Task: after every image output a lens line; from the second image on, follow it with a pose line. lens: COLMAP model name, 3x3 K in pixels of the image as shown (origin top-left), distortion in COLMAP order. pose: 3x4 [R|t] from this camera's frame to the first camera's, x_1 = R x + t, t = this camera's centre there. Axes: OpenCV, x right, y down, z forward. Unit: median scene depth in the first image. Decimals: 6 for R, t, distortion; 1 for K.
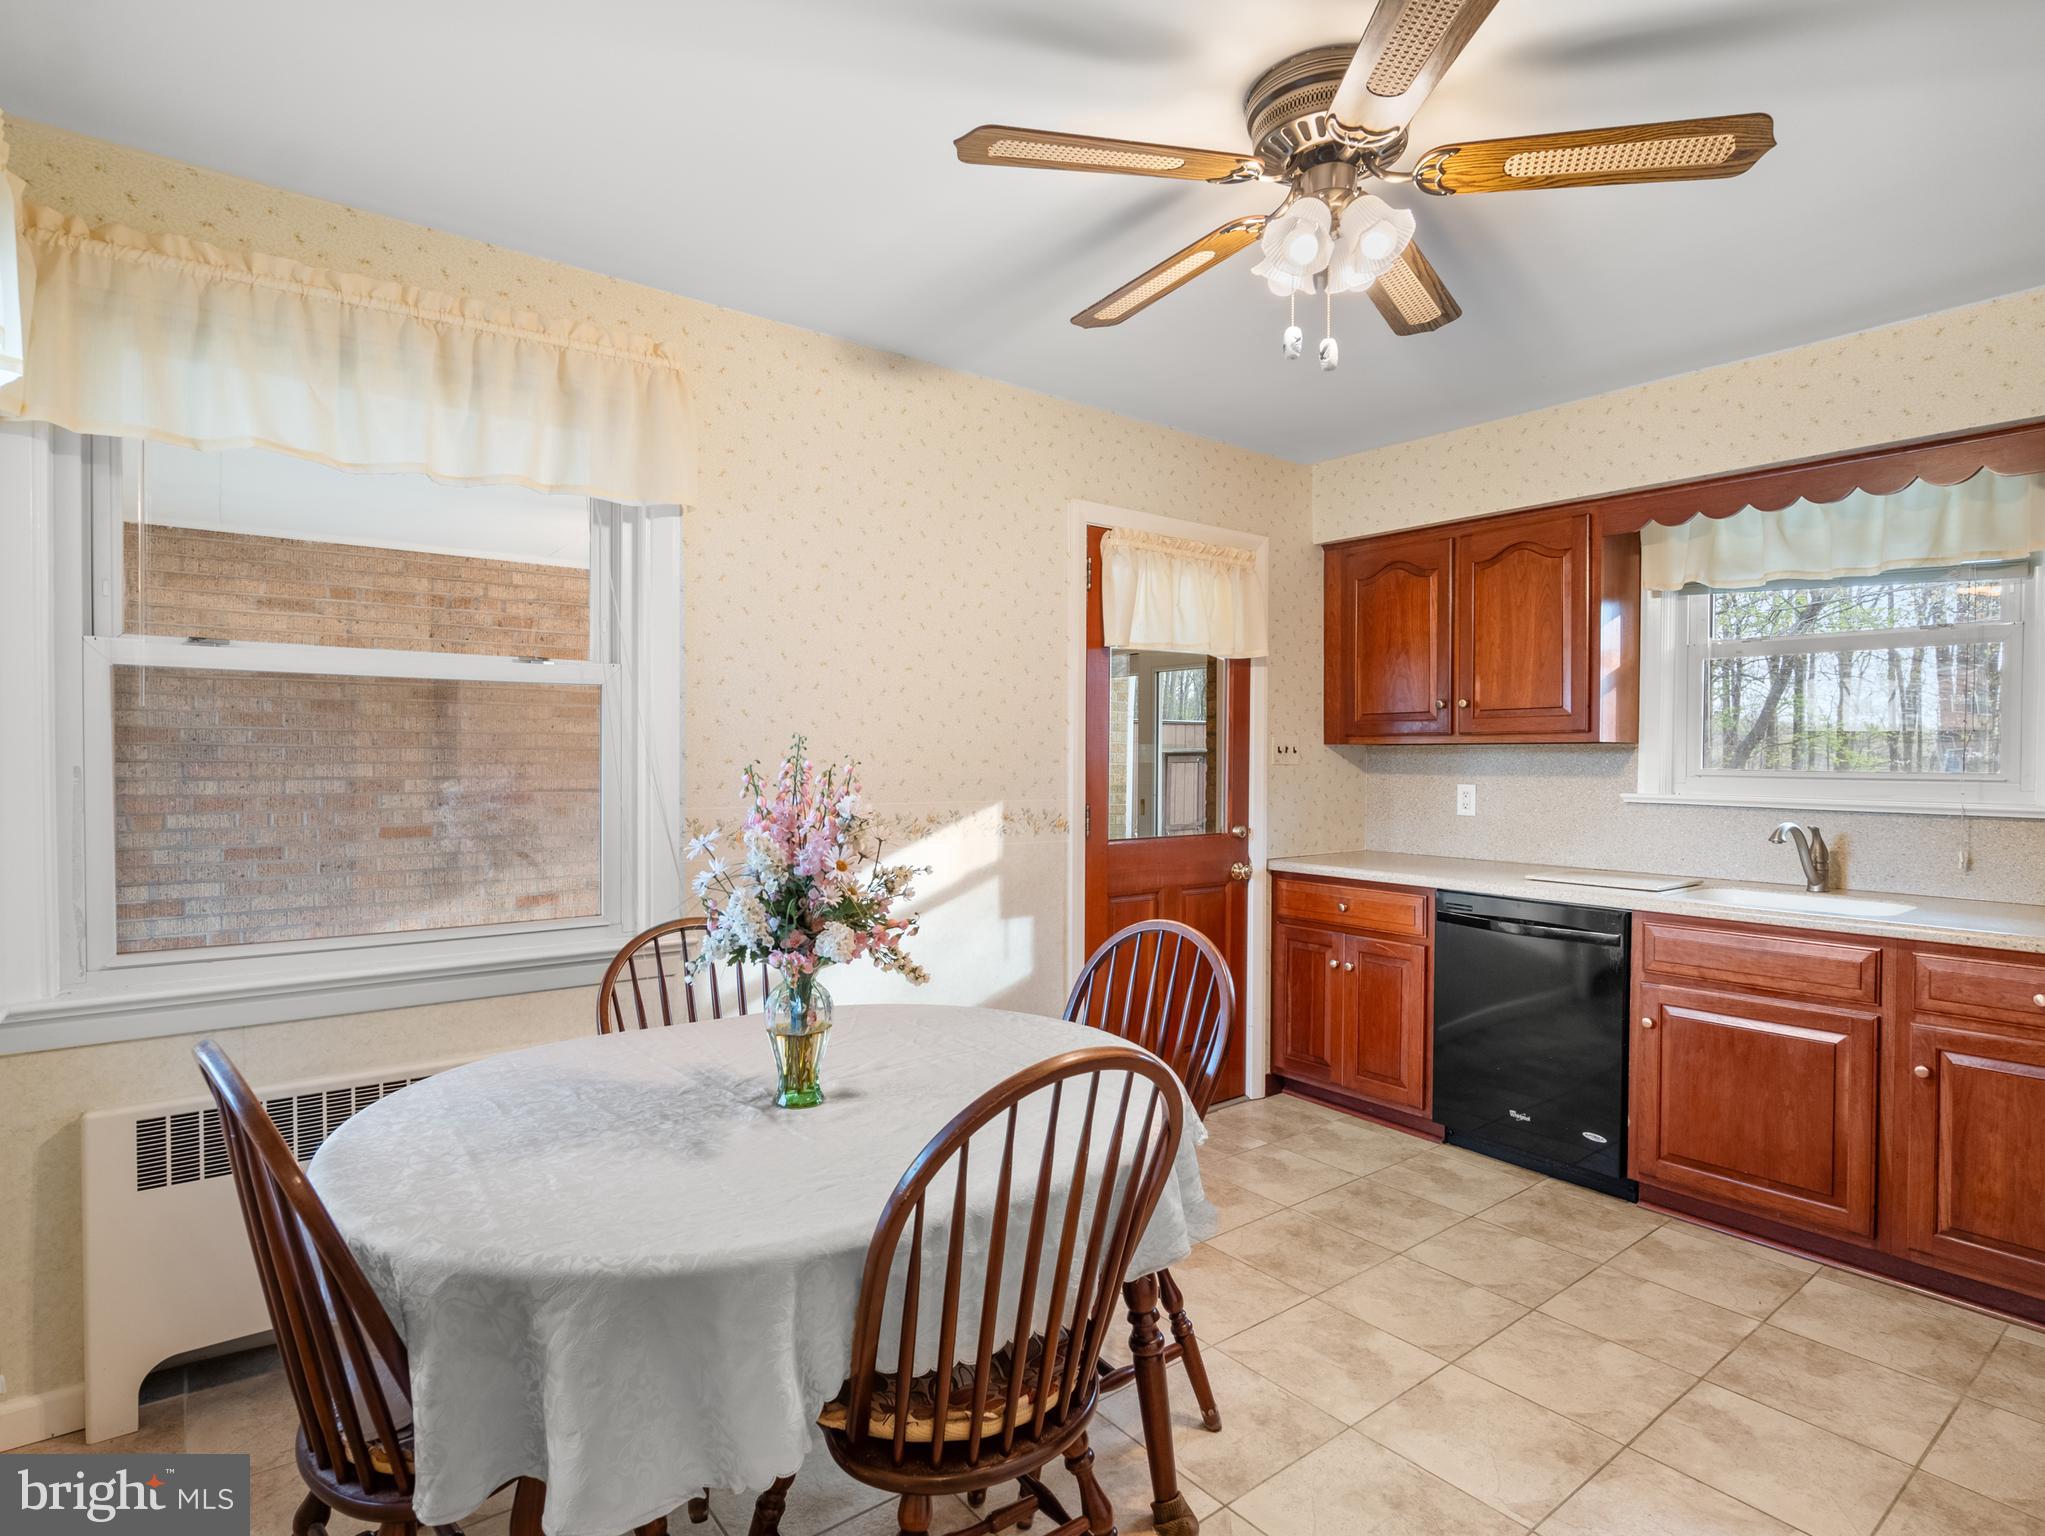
lens RADIAL K [[1084.8, 0, 1033.7], [0, 1084.8, 735.9], [0, 0, 1]] dist [-0.030259, 0.012218]
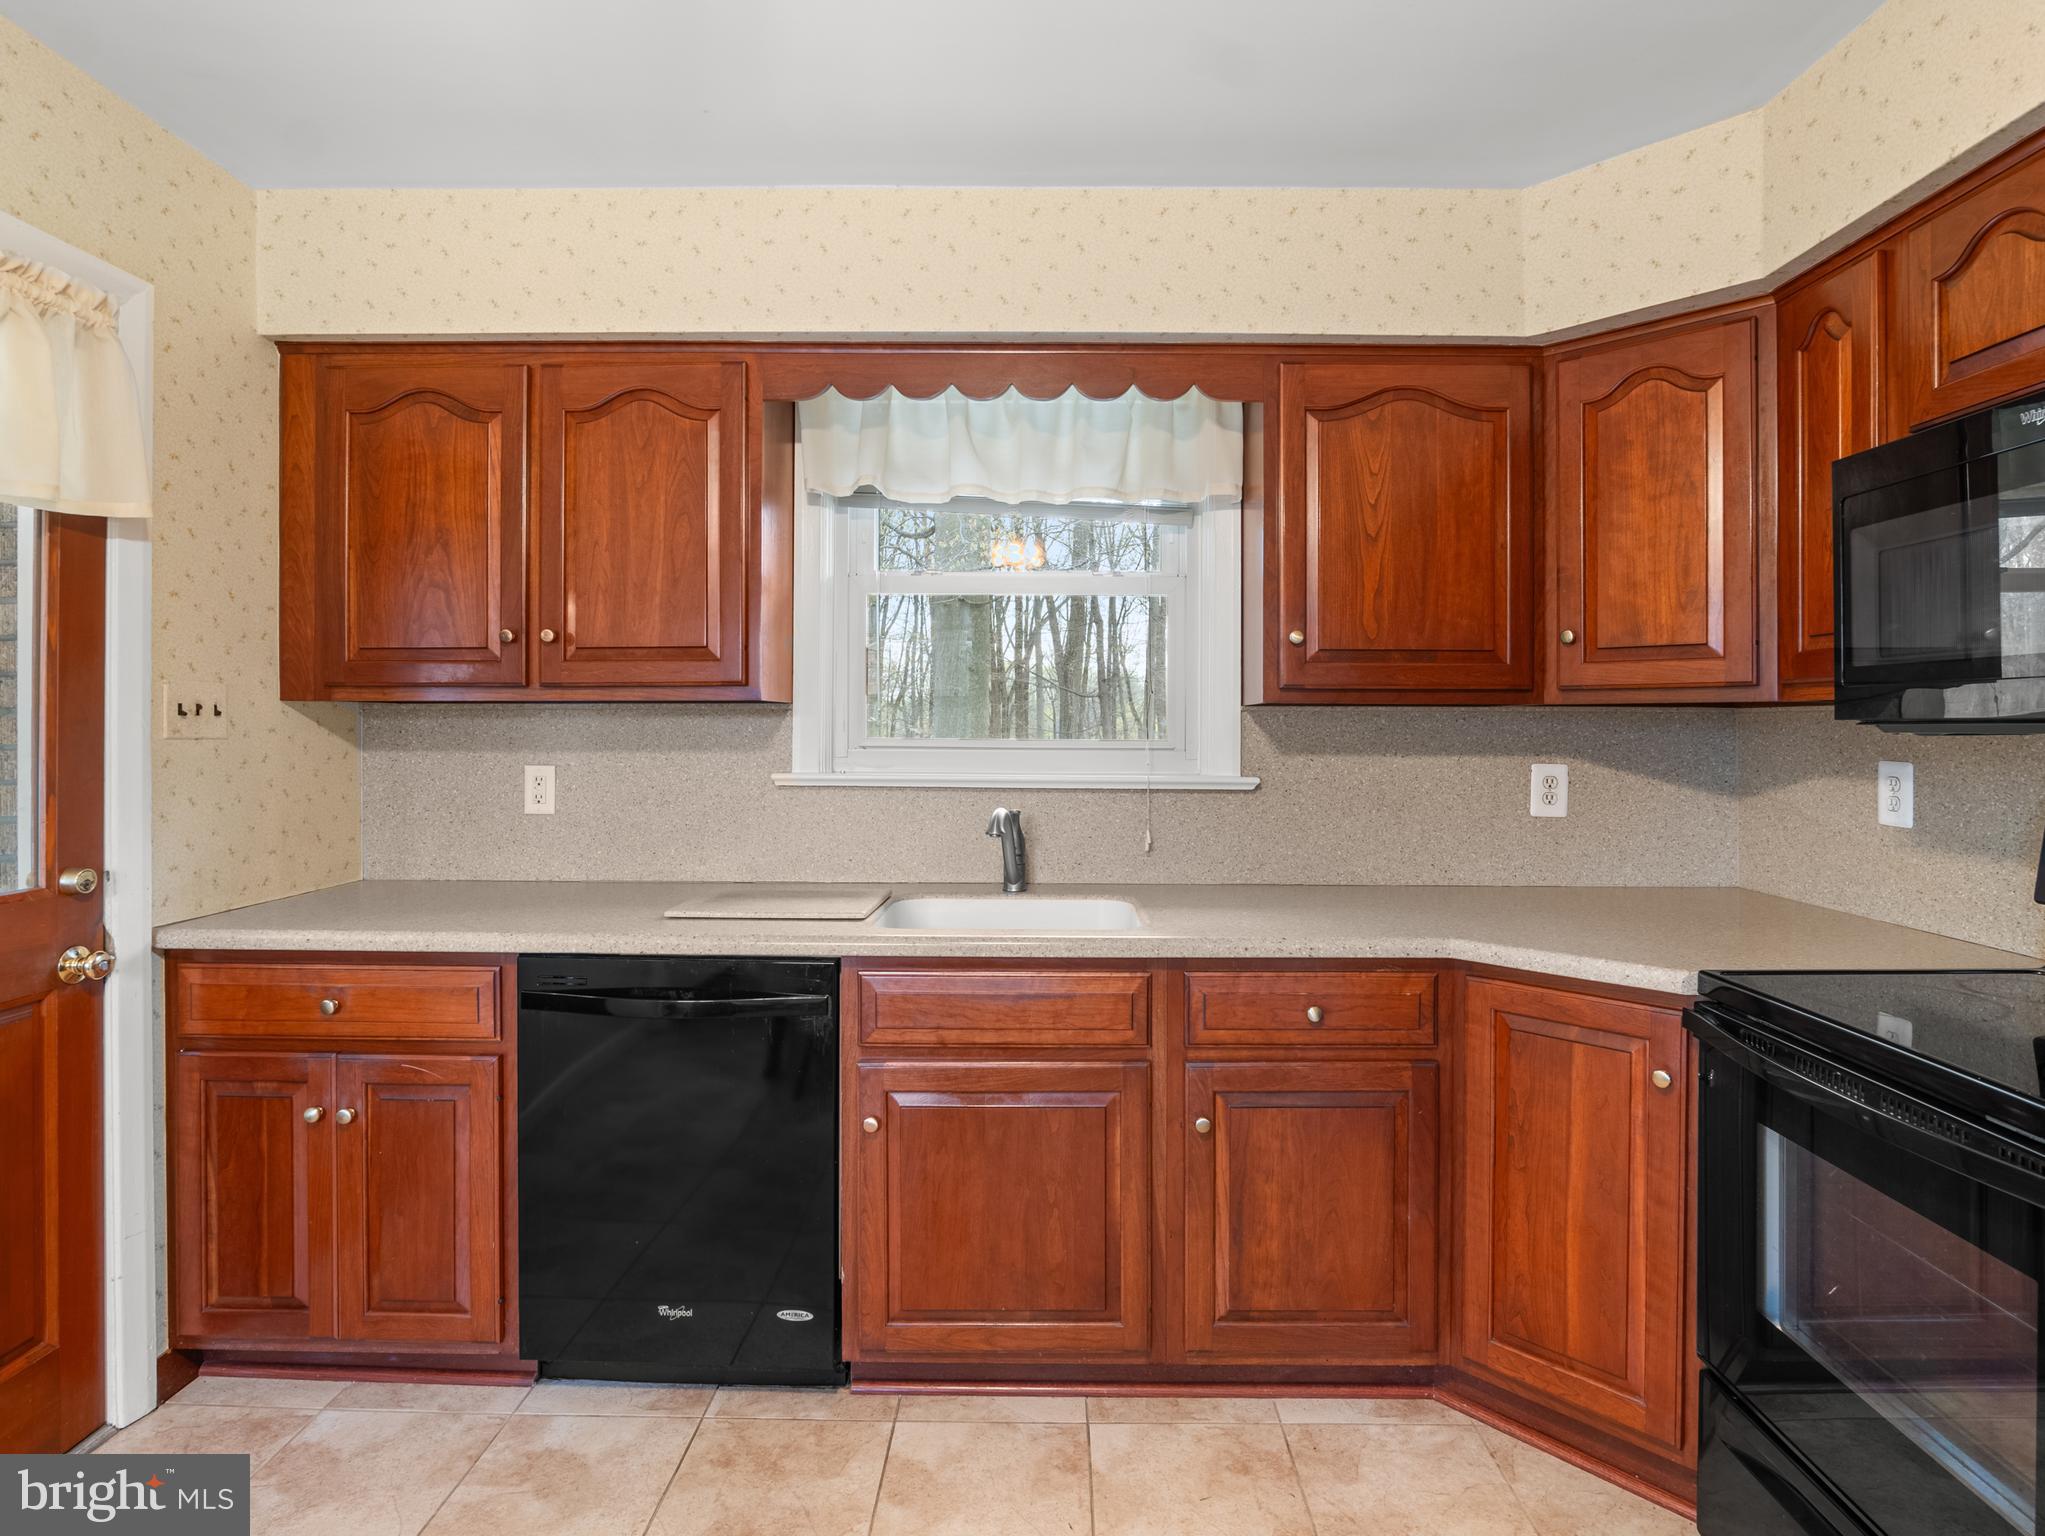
lens RADIAL K [[1084.8, 0, 1033.7], [0, 1084.8, 735.9], [0, 0, 1]] dist [-0.030259, 0.012218]
pose [[0.628074, -0.012849, 0.778048, 0.097553], [-0.013714, 0.999526, 0.027577, 0.006356], [-0.778033, -0.027991, 0.627599, 0.416143]]
